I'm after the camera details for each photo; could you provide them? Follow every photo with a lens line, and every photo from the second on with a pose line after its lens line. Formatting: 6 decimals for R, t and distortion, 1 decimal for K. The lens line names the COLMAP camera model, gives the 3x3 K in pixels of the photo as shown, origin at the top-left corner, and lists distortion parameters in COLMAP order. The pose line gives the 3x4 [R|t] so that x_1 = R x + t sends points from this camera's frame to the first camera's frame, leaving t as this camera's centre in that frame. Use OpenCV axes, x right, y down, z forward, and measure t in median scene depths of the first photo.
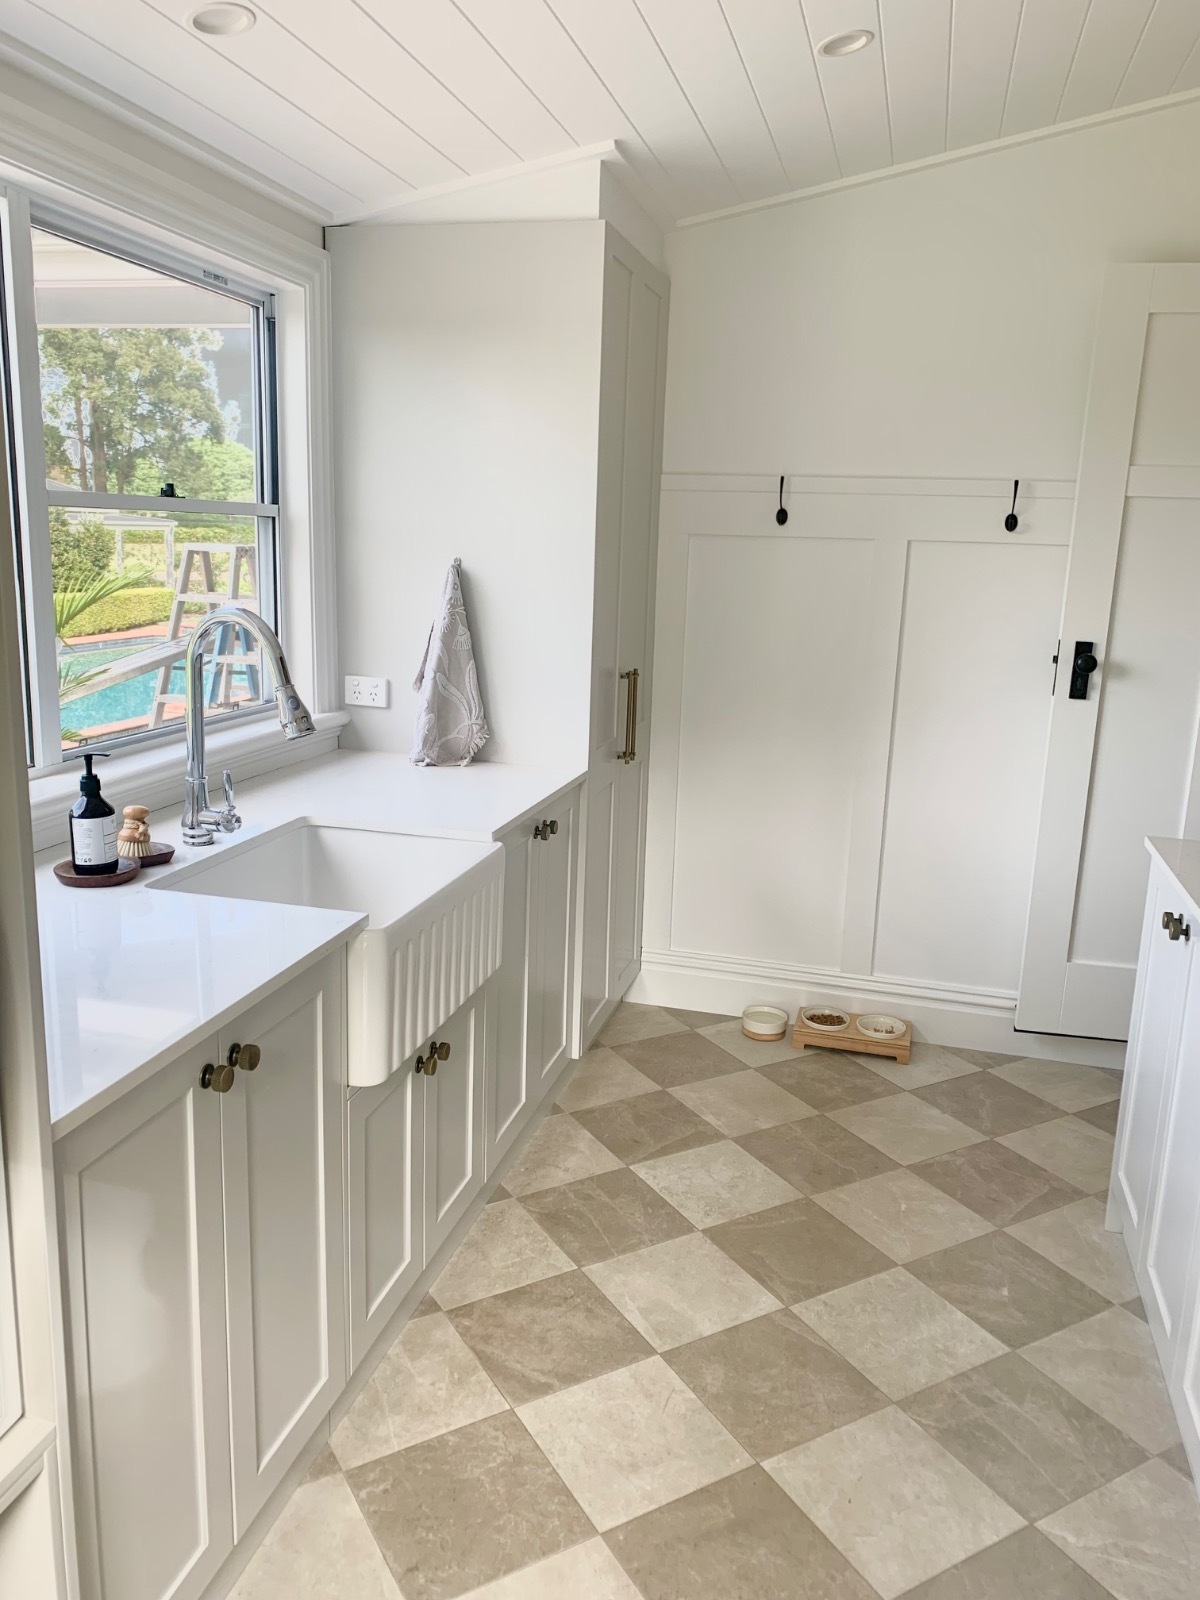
lens RADIAL K [[1220.7, 0, 592.2], [0, 1220.7, 795.0], [0, 0, 1]] dist [0.023499, -0.005777]
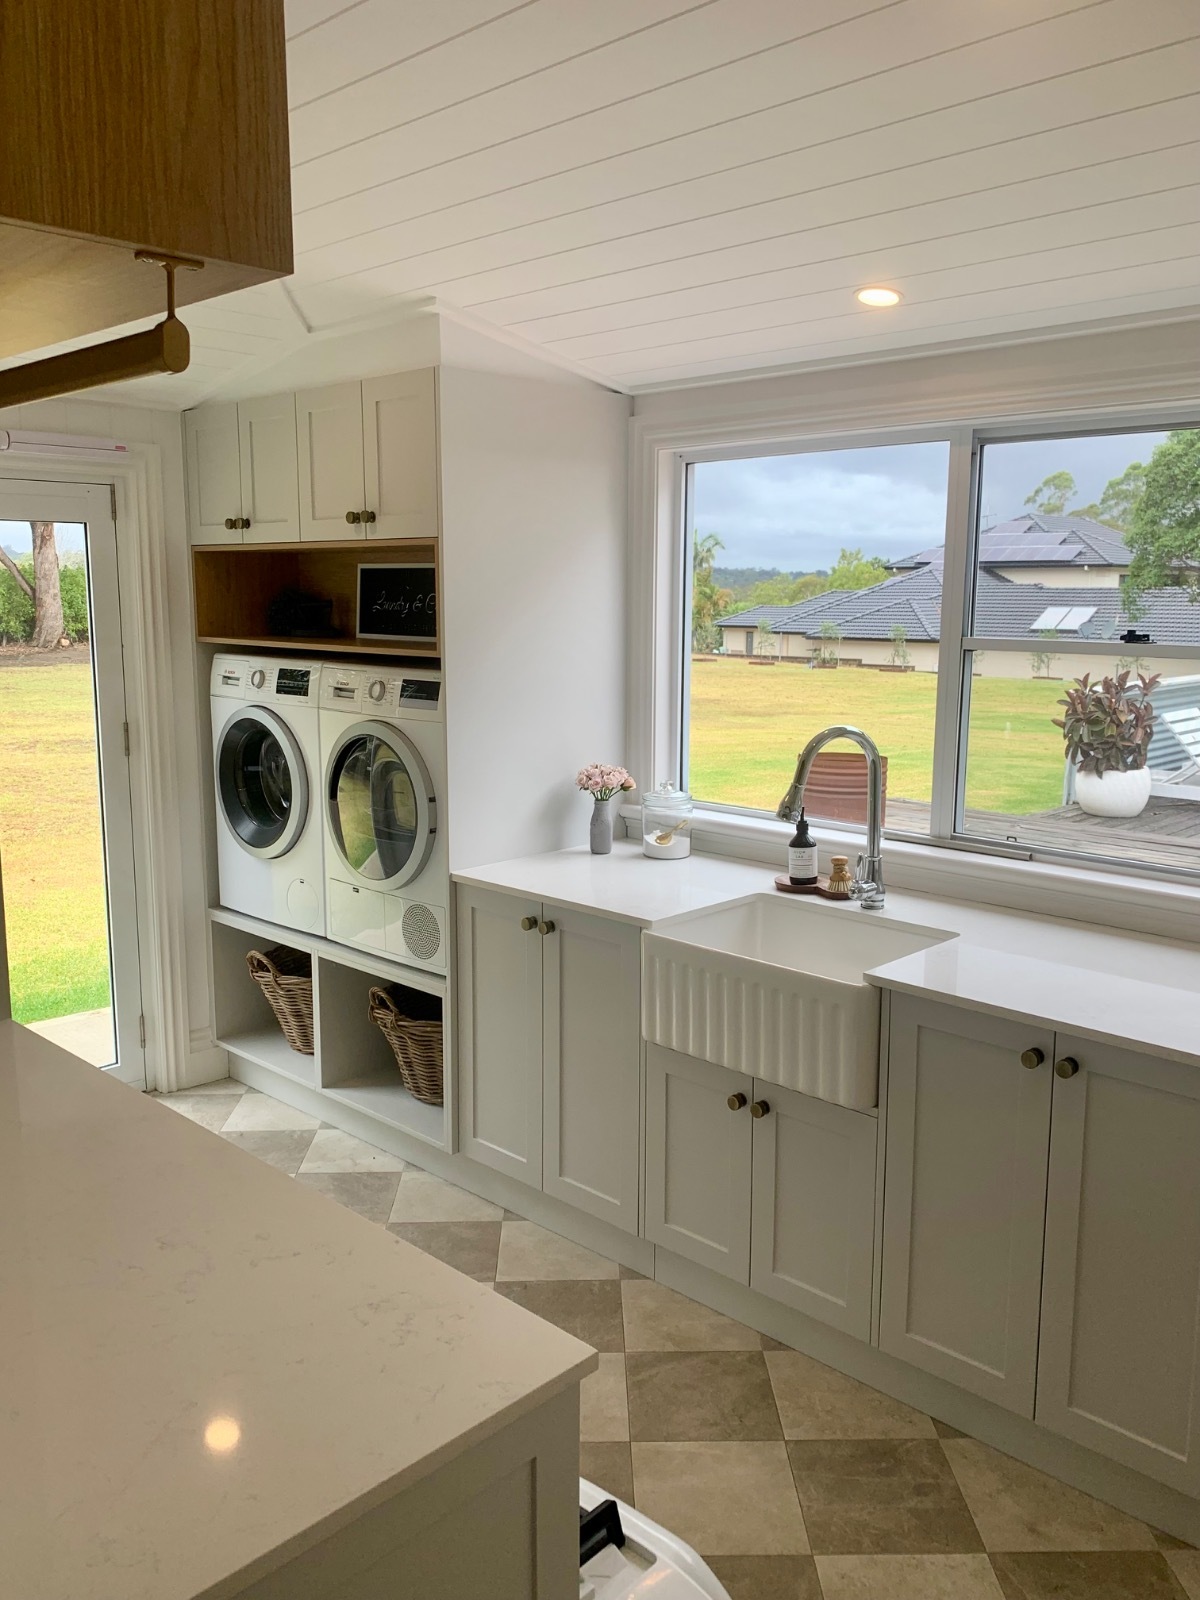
lens RADIAL K [[1302.7, 0, 600.0], [0, 1302.7, 800.0], [0, 0, 1]] dist [0.019573, -0.004236]
pose [[-0.484193, 0.108205, -0.868245, 0.910661], [-0.203152, 0.951302, 0.231848, -0.301356], [0.851050, 0.288645, -0.438632, 1.210727]]
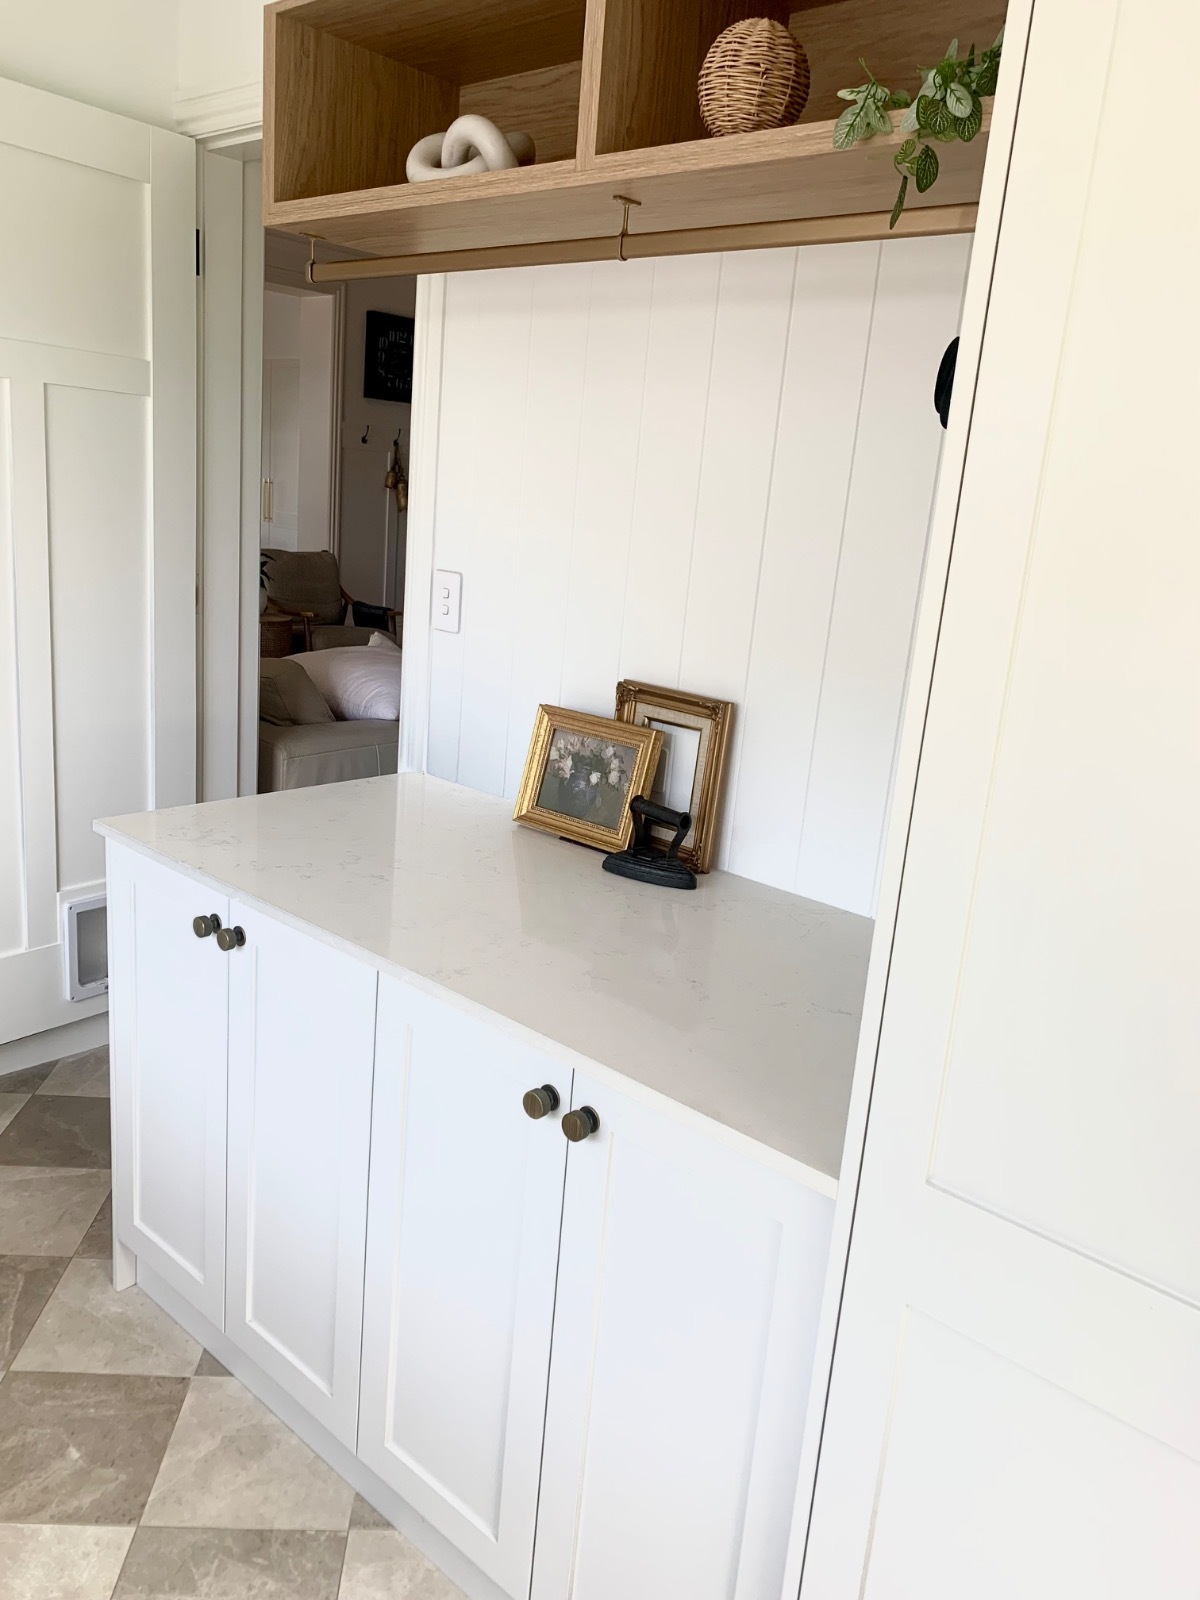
lens RADIAL K [[1220.7, 0, 592.2], [0, 1220.7, 795.0], [0, 0, 1]] dist [0.023499, -0.005777]
pose [[0.454541, -0.210221, 0.865563, -0.090016], [0.122055, 0.977284, 0.173259, -0.083721], [-0.882323, 0.026892, 0.469875, 0.349052]]
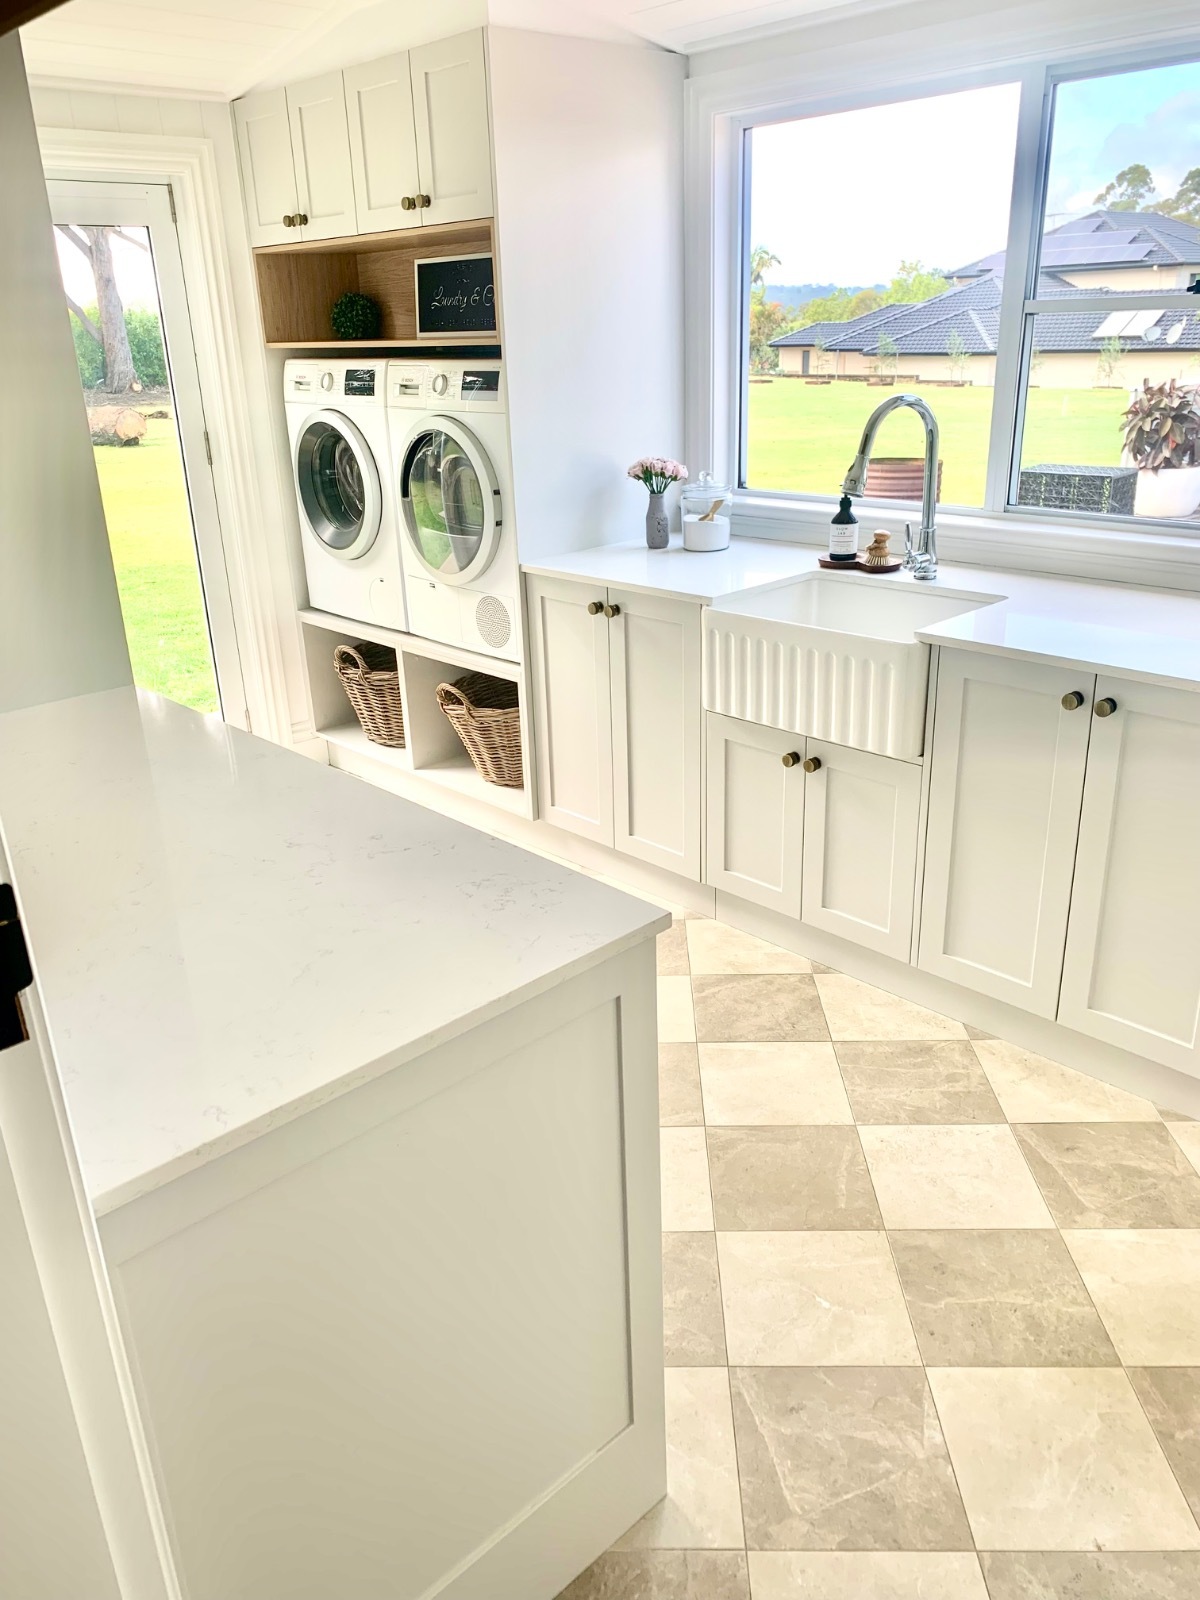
lens RADIAL K [[1220.7, 0, 592.2], [0, 1220.7, 795.0], [0, 0, 1]] dist [0.023499, -0.005777]
pose [[-0.526694, 0.296535, -0.796656, 0.924993], [-0.163133, 0.884502, 0.437086, -0.253742], [0.834255, 0.360171, -0.417487, 1.227779]]
